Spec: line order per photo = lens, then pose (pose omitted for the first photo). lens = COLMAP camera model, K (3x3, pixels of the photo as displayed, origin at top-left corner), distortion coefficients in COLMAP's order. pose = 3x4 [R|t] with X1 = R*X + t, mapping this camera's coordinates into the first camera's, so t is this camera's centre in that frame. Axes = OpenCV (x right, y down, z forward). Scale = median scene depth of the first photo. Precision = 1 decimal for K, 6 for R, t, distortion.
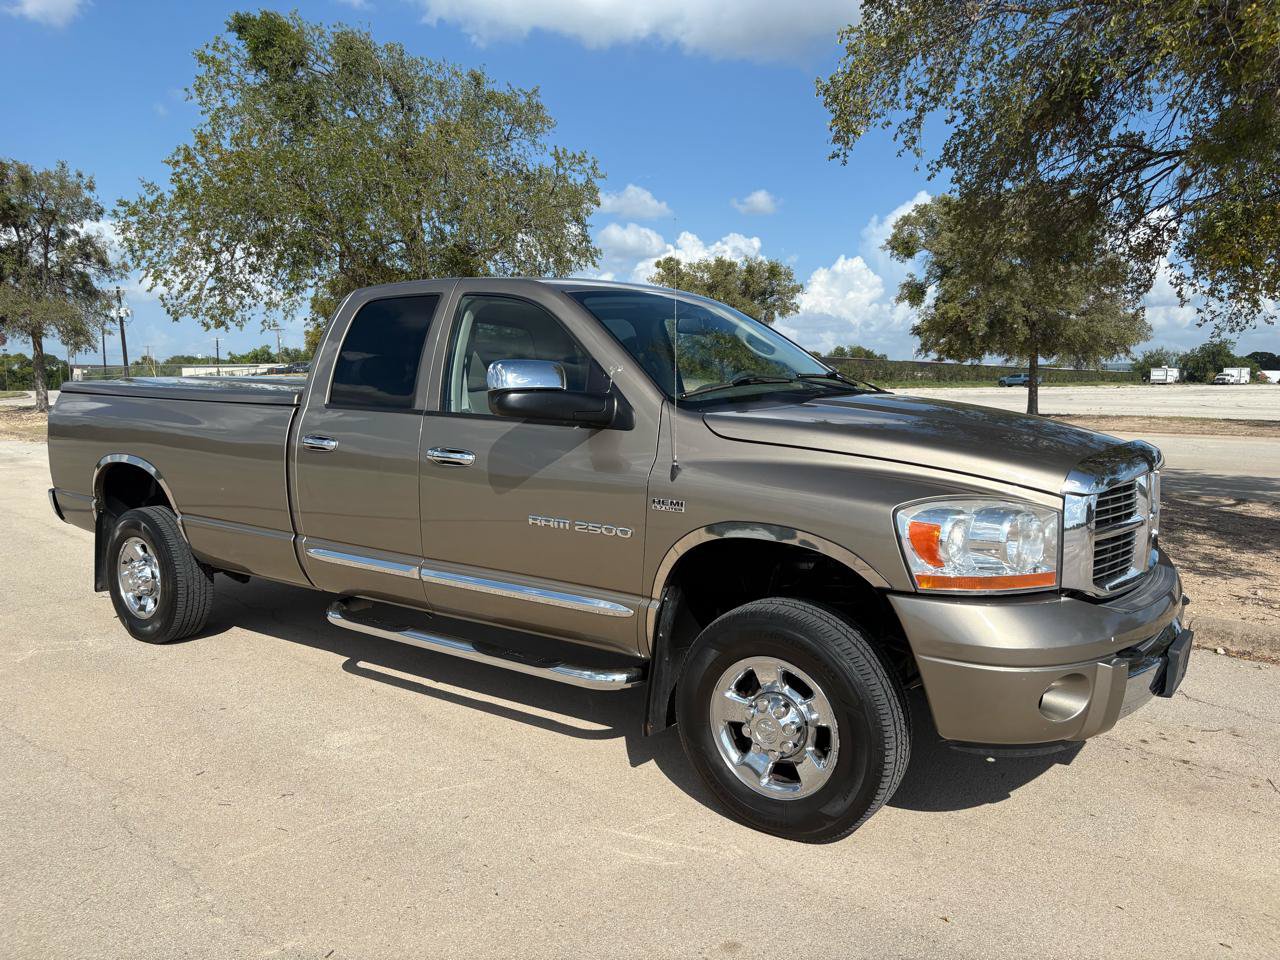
lens RADIAL K [[980.9, 0, 630.5], [0, 980.9, 488.9], [0, 0, 1]] dist [0.033132, -0.038895]
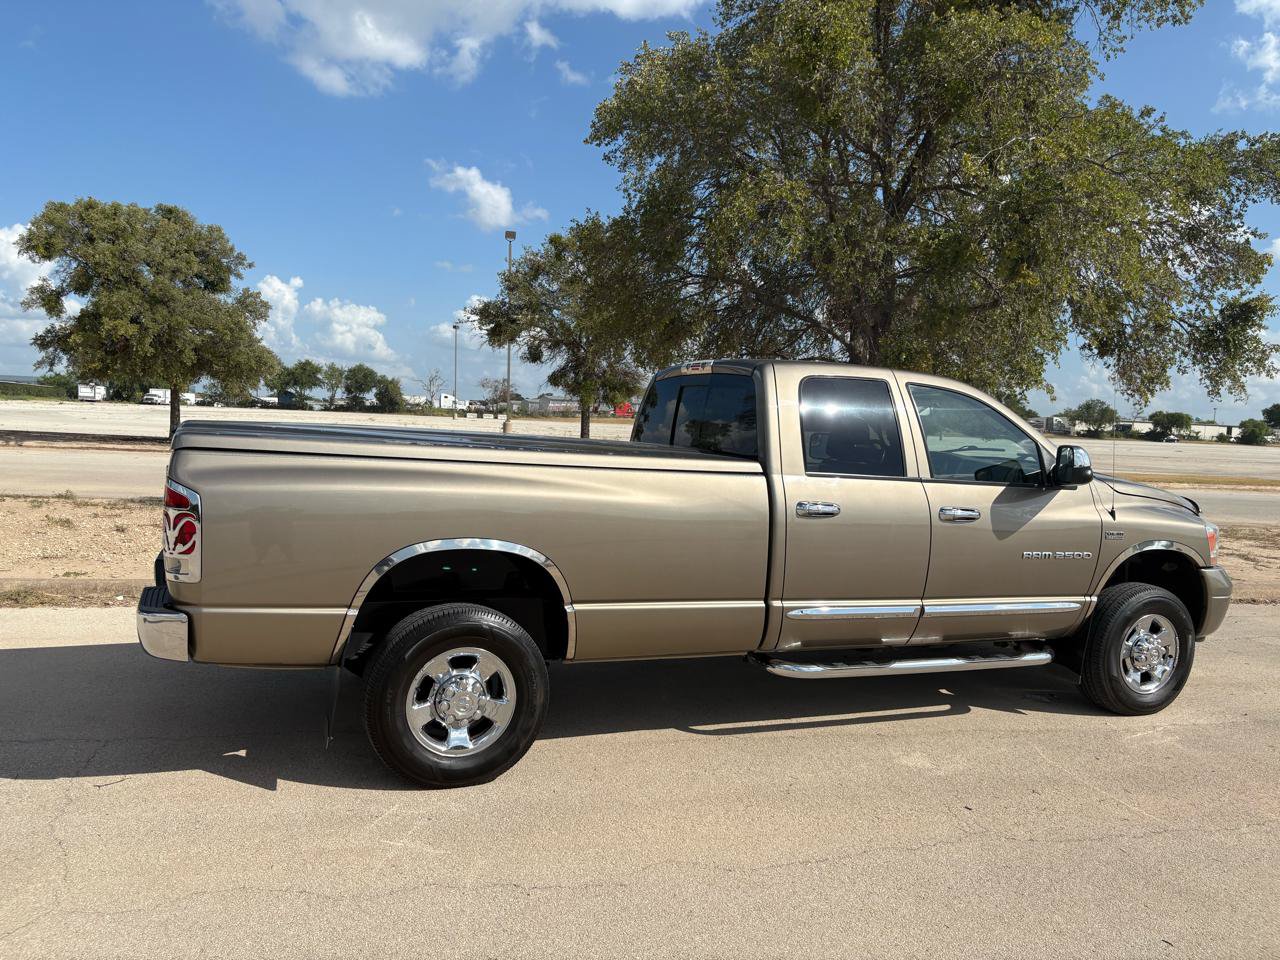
lens RADIAL K [[980.9, 0, 643.4], [0, 980.9, 475.7], [0, 0, 1]] dist [0.033132, -0.038895]
pose [[0.503612, -0.024867, 0.863572, -1.295199], [0.049844, 0.998757, -0.000307, -0.089382], [-0.862491, 0.043198, 0.504226, 0.602718]]
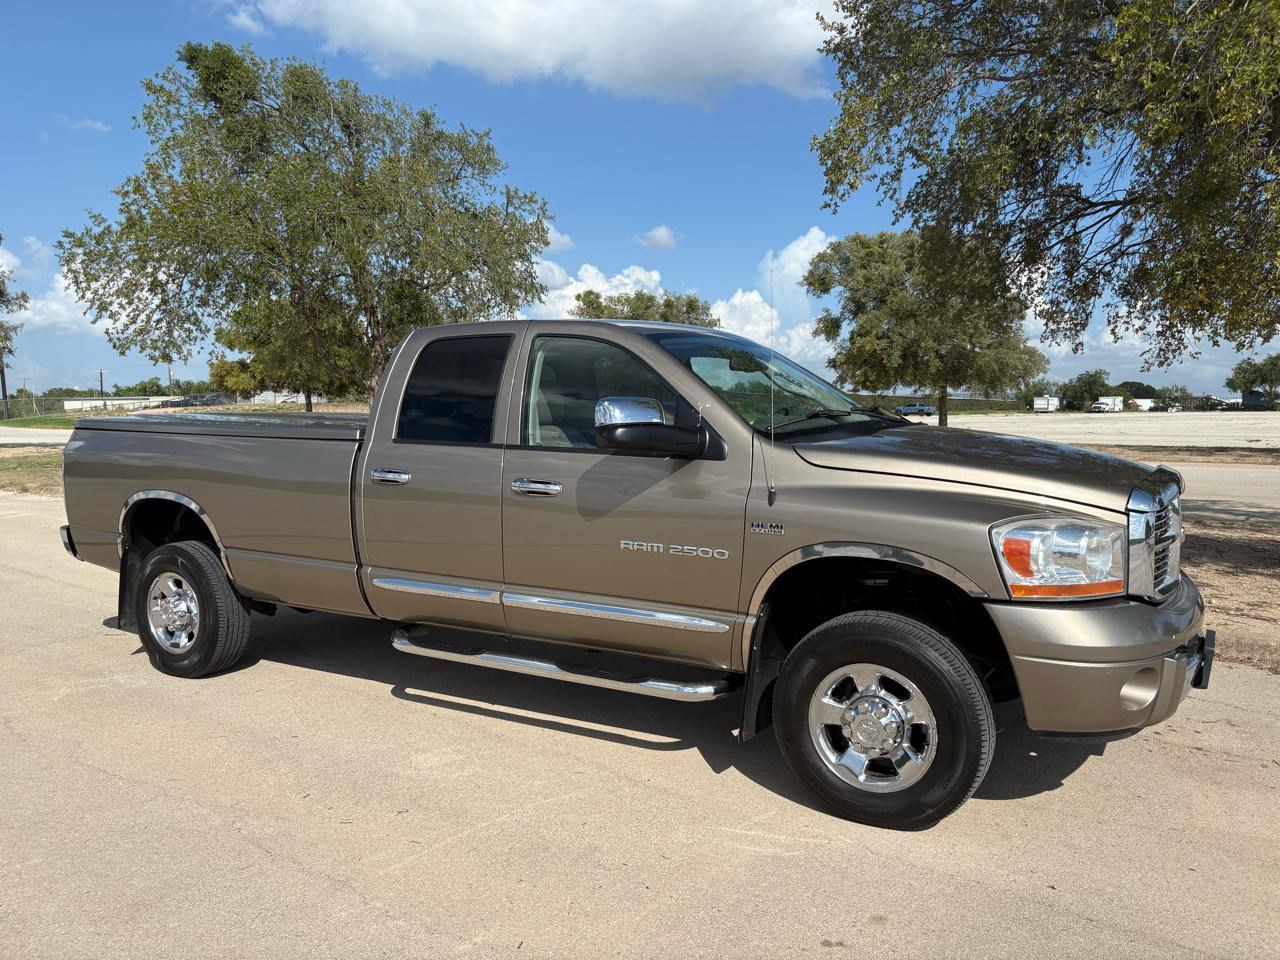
lens RADIAL K [[980.9, 0, 629.5], [0, 980.9, 492.8], [0, 0, 1]] dist [0.033132, -0.038895]
pose [[0.995240, -0.013585, 0.096504, -0.158360], [0.016206, 0.999519, -0.026429, 0.002414], [-0.096099, 0.027867, 0.994982, -0.057639]]
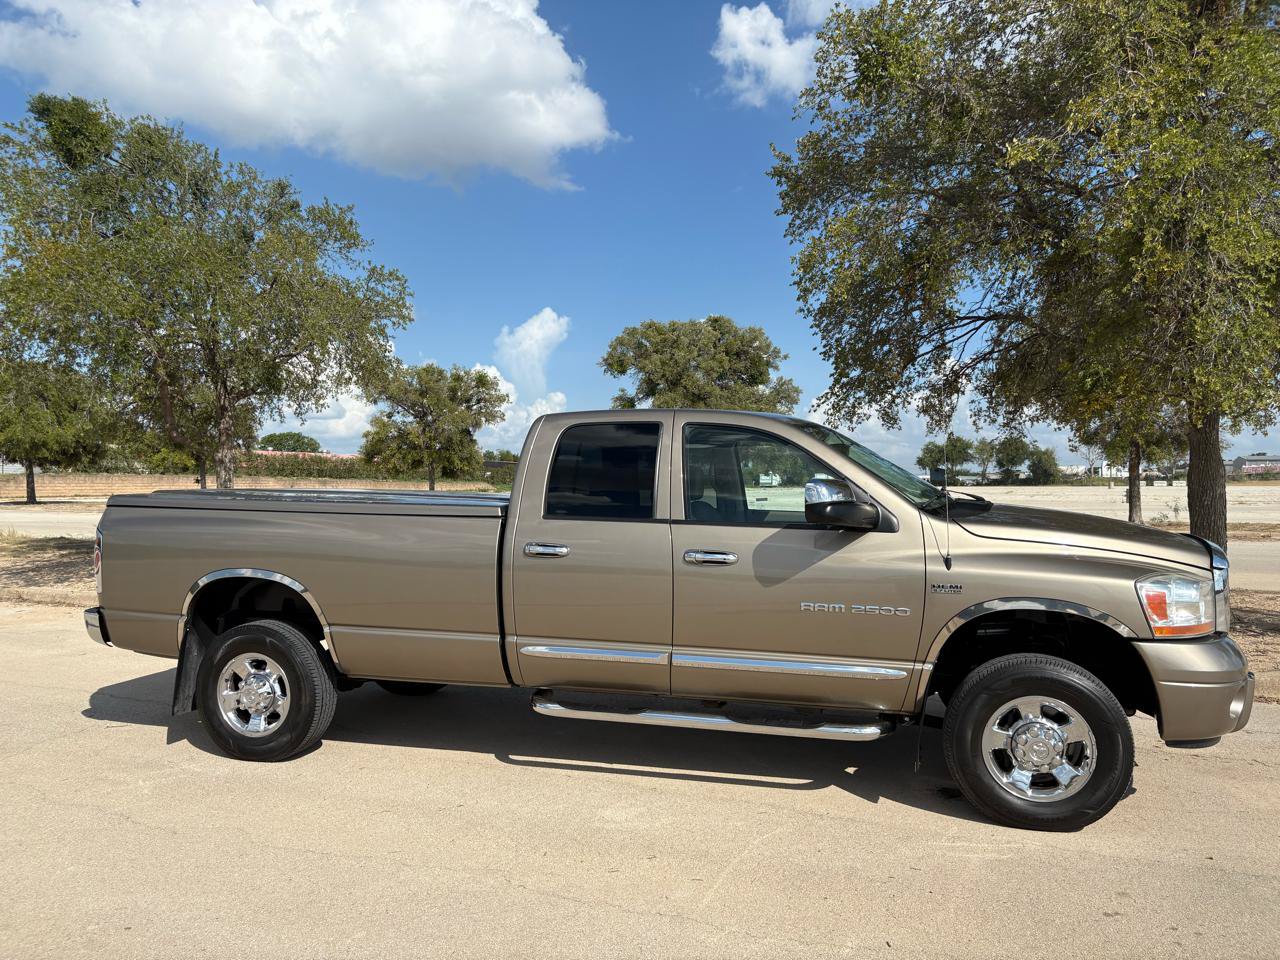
lens RADIAL K [[980.9, 0, 631.1], [0, 980.9, 485.2], [0, 0, 1]] dist [0.033132, -0.038895]
pose [[0.934152, -0.001652, 0.356871, -0.602011], [0.039941, 0.994191, -0.099947, -0.004653], [-0.354633, 0.107619, 0.928791, -0.076907]]
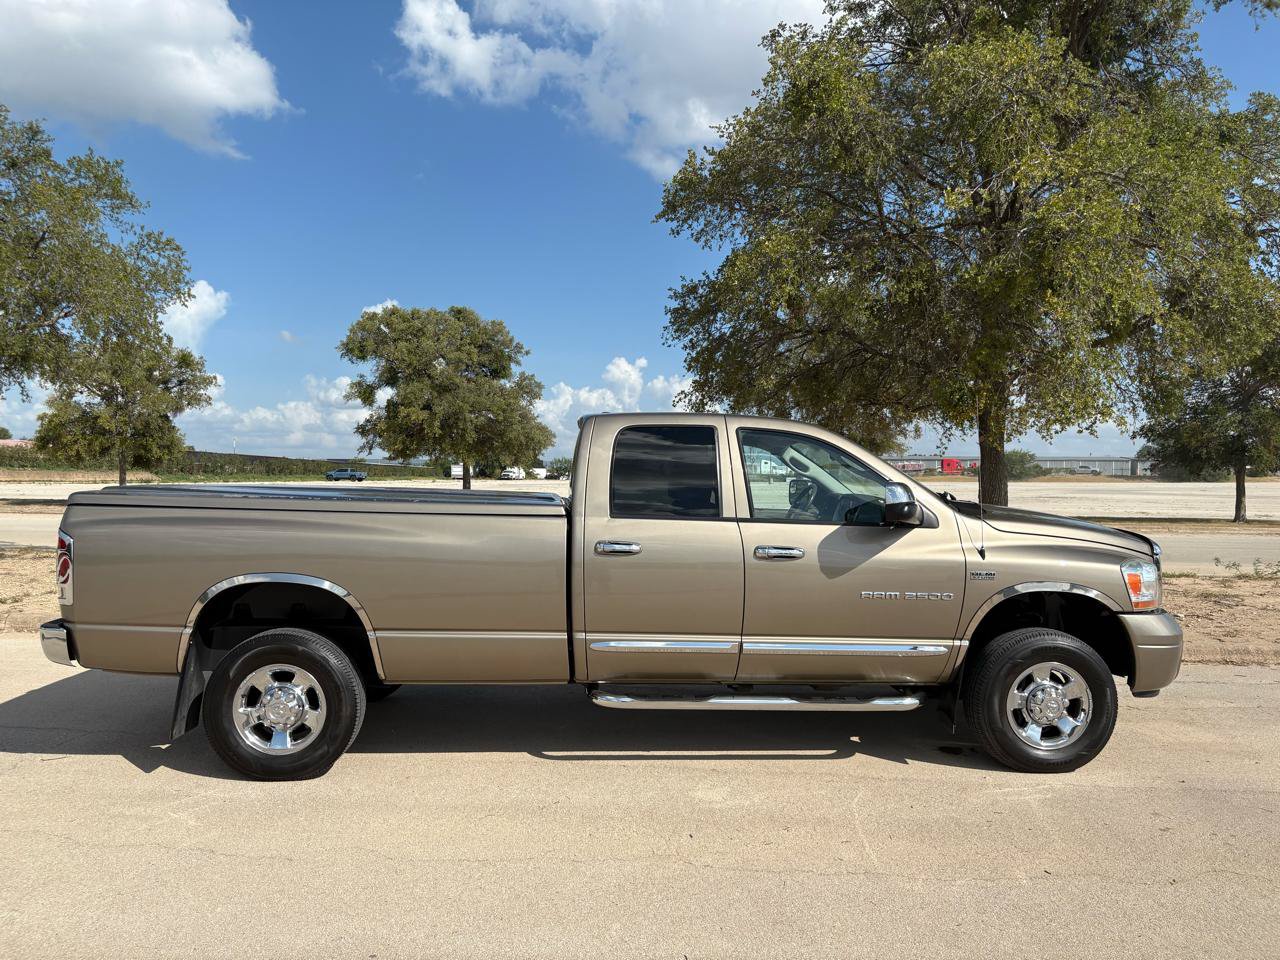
lens RADIAL K [[980.9, 0, 641.2], [0, 980.9, 468.9], [0, 0, 1]] dist [0.033132, -0.038895]
pose [[0.764538, 0.011461, 0.644476, -1.005230], [0.062085, 0.993884, -0.091326, -0.030889], [-0.641581, 0.109835, 0.759151, 0.093320]]
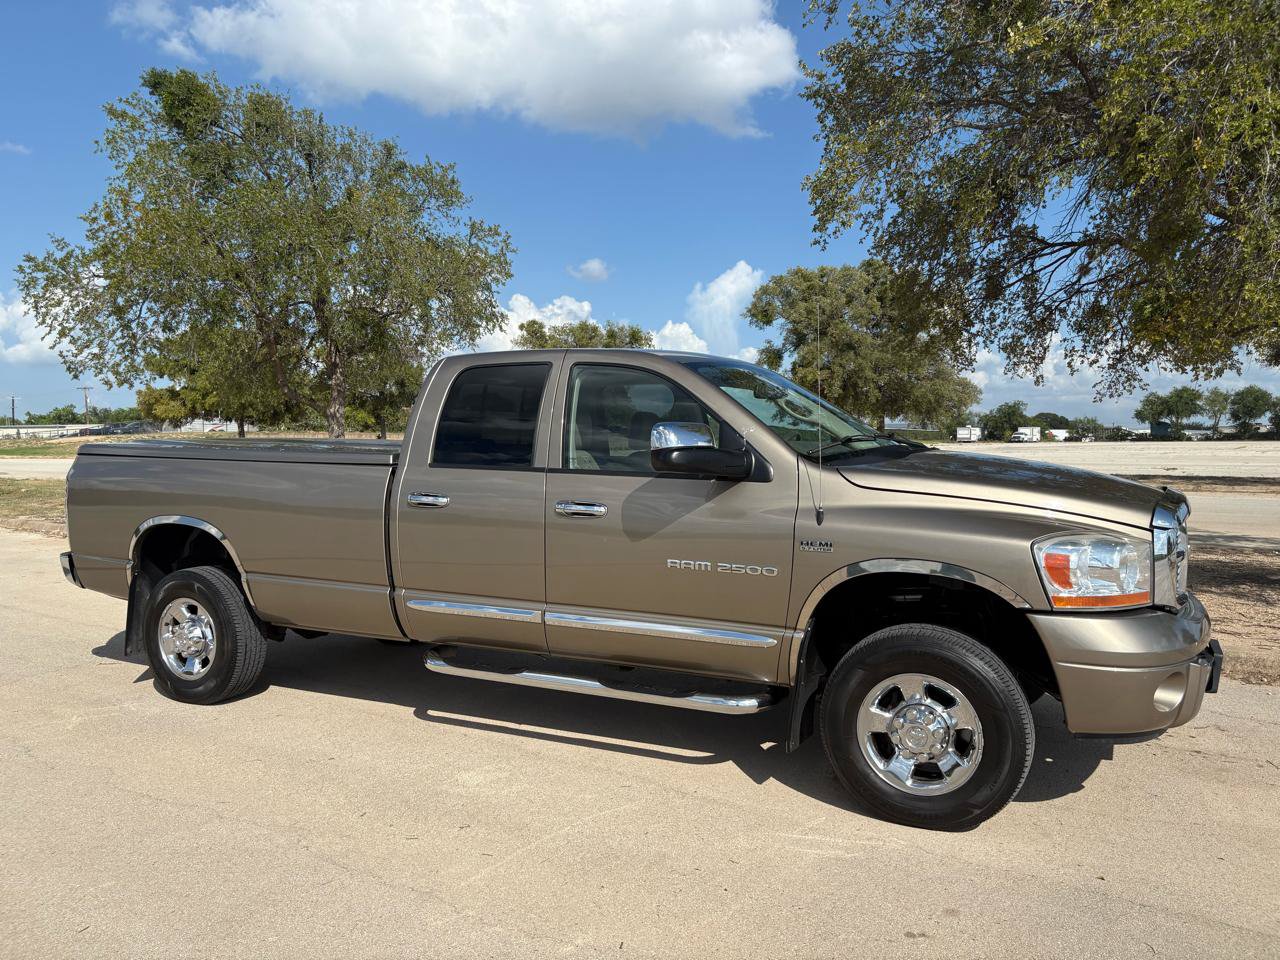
lens RADIAL K [[980.9, 0, 628.0], [0, 980.9, 488.7], [0, 0, 1]] dist [0.033132, -0.038895]
pose [[0.986246, -0.012156, 0.164838, -0.266884], [0.022126, 0.998026, -0.058780, 0.008460], [-0.163798, 0.061618, 0.984568, -0.080625]]
